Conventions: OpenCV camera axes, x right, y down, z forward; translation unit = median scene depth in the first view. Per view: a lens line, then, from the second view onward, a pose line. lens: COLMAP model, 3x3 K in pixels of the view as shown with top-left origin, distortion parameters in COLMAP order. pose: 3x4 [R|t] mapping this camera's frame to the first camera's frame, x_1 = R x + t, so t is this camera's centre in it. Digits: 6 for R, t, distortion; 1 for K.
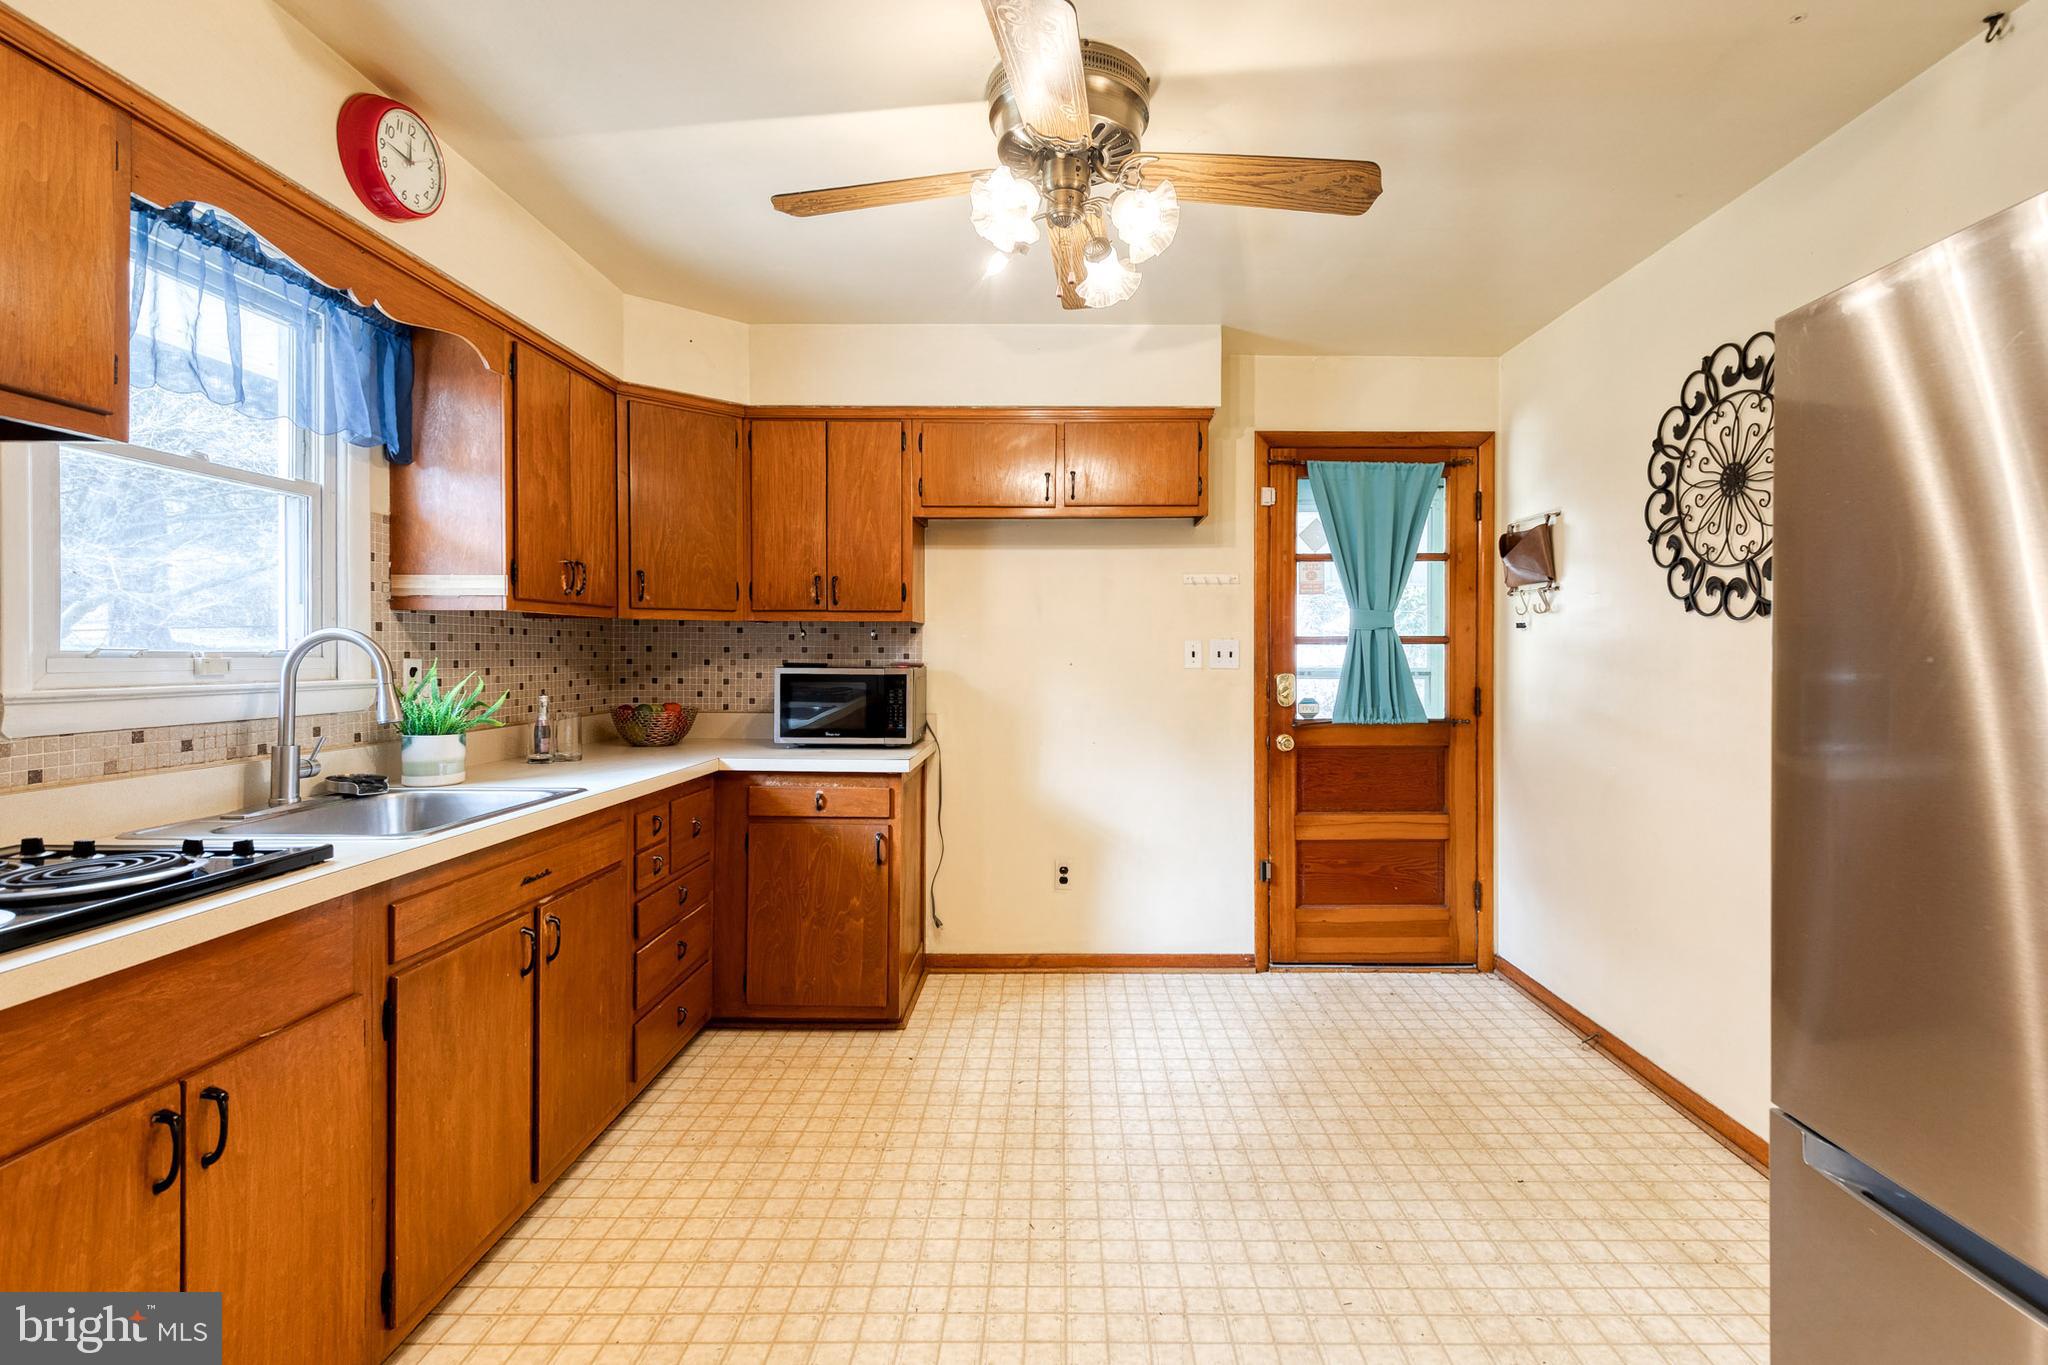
lens RADIAL K [[934.8, 0, 1085.1], [0, 934.8, 649.3], [0, 0, 1]] dist [0.004955, -0.001231]
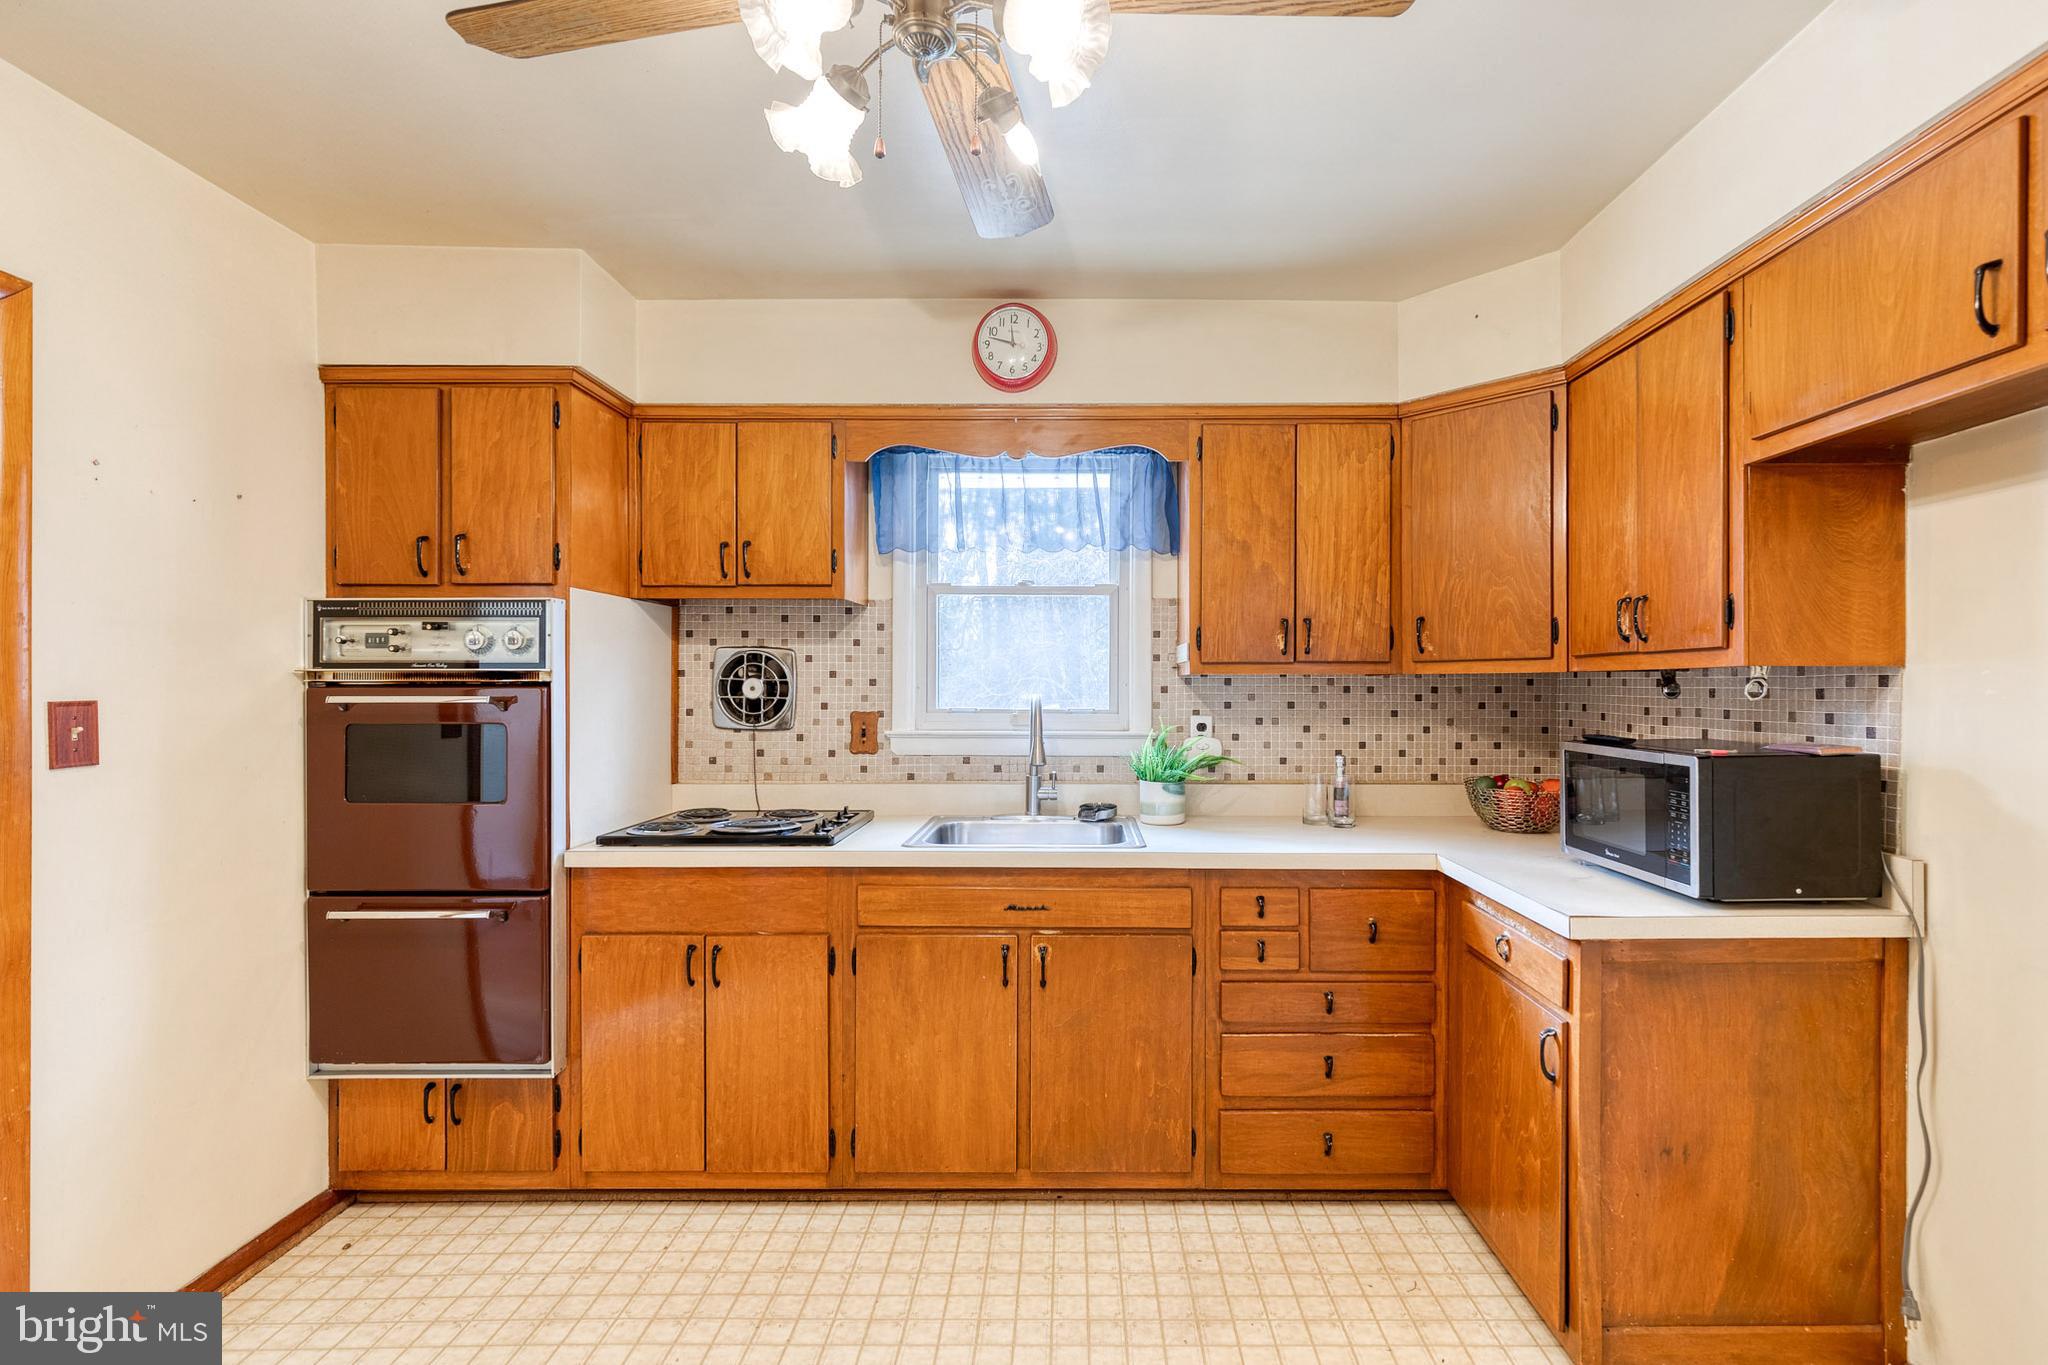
lens RADIAL K [[934.8, 0, 1087.5], [0, 934.8, 685.0], [0, 0, 1]] dist [0.004955, -0.001231]
pose [[-0.019768, -0.003654, -0.999798, 0.400738], [0.001864, 0.999991, -0.003691, -0.021327], [0.999803, -0.001937, -0.019761, 0.757298]]
